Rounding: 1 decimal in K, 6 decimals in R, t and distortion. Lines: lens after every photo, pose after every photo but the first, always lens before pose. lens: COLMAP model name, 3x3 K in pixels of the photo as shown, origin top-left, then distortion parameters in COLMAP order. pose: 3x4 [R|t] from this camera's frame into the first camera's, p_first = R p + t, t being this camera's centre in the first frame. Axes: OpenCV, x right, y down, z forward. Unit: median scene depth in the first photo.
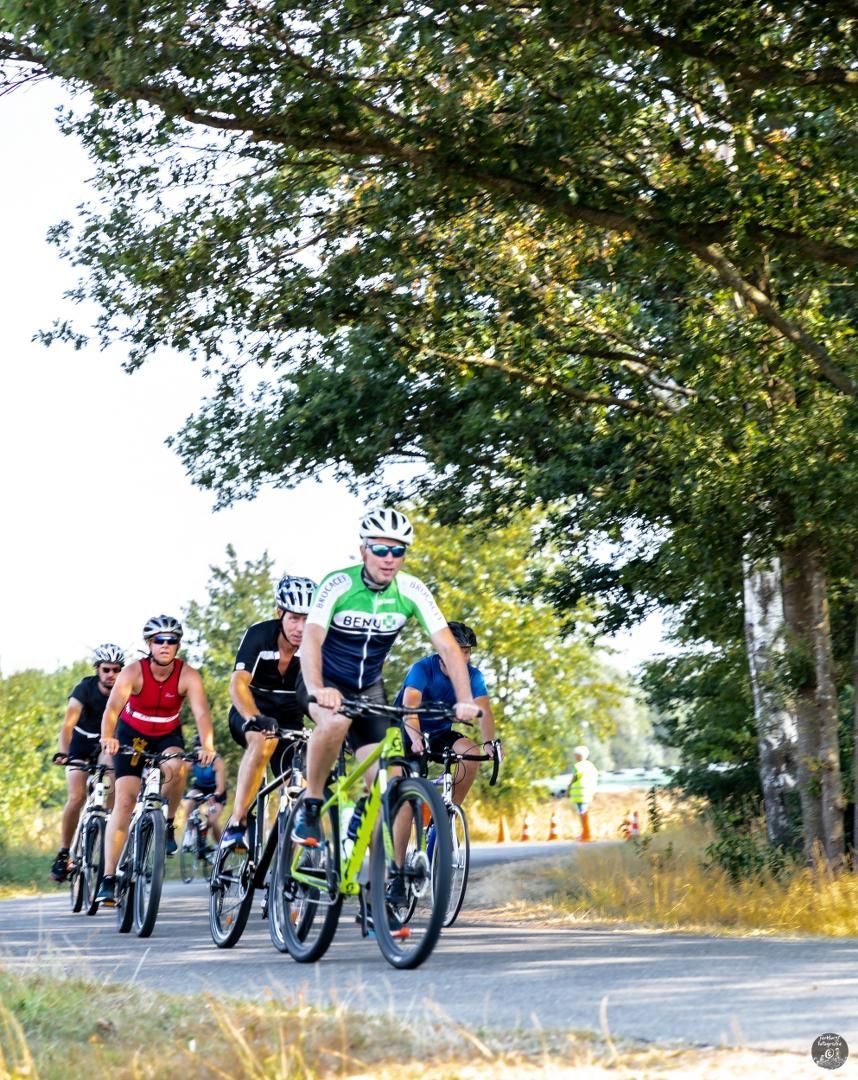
lens RADIAL K [[5595.1, 0, 429.0], [0, 5595.1, 540.0], [0, 0, 1]] dist [-0.092029, -3.922410]
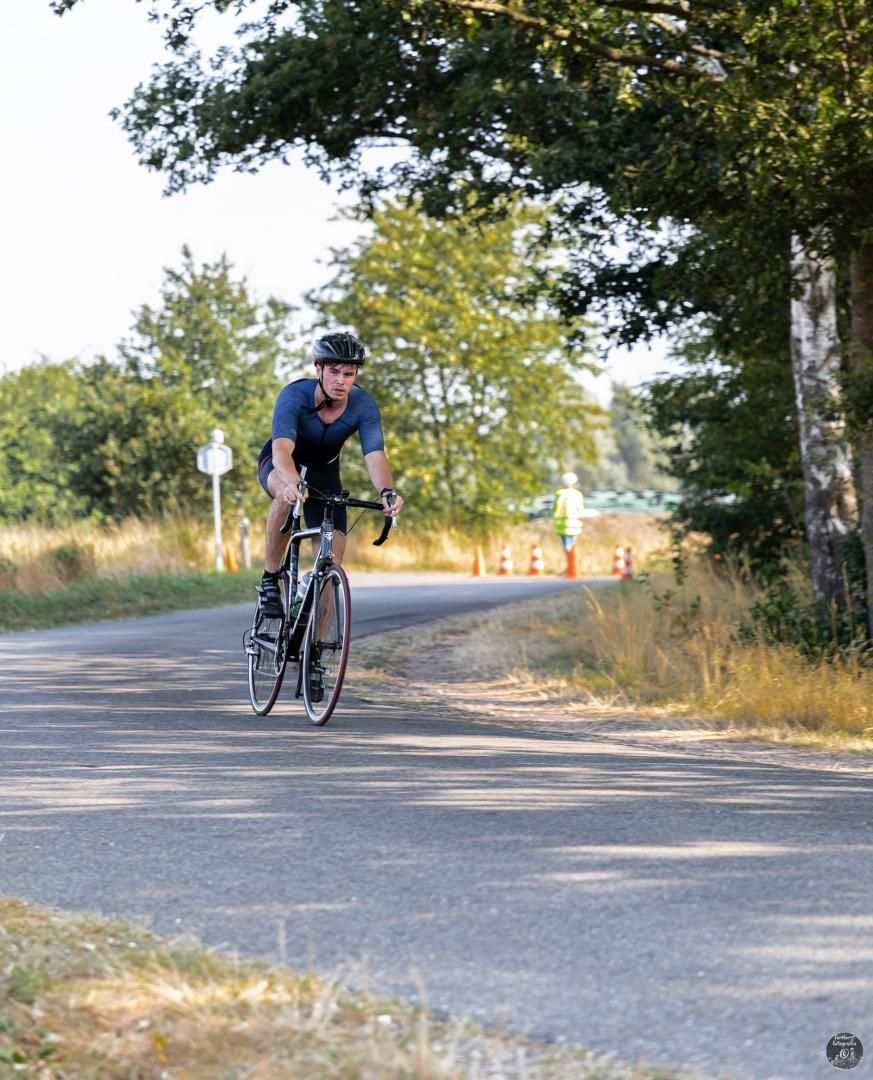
lens RADIAL K [[5381.2, 0, 436.5], [0, 5381.2, 540.0], [0, 0, 1]] dist [-0.057760, 6.933751]
pose [[0.999689, 0.022533, 0.010683, -0.004449], [-0.023058, 0.998388, 0.051860, 0.004313], [-0.009498, -0.052090, 0.998597, 0.184493]]
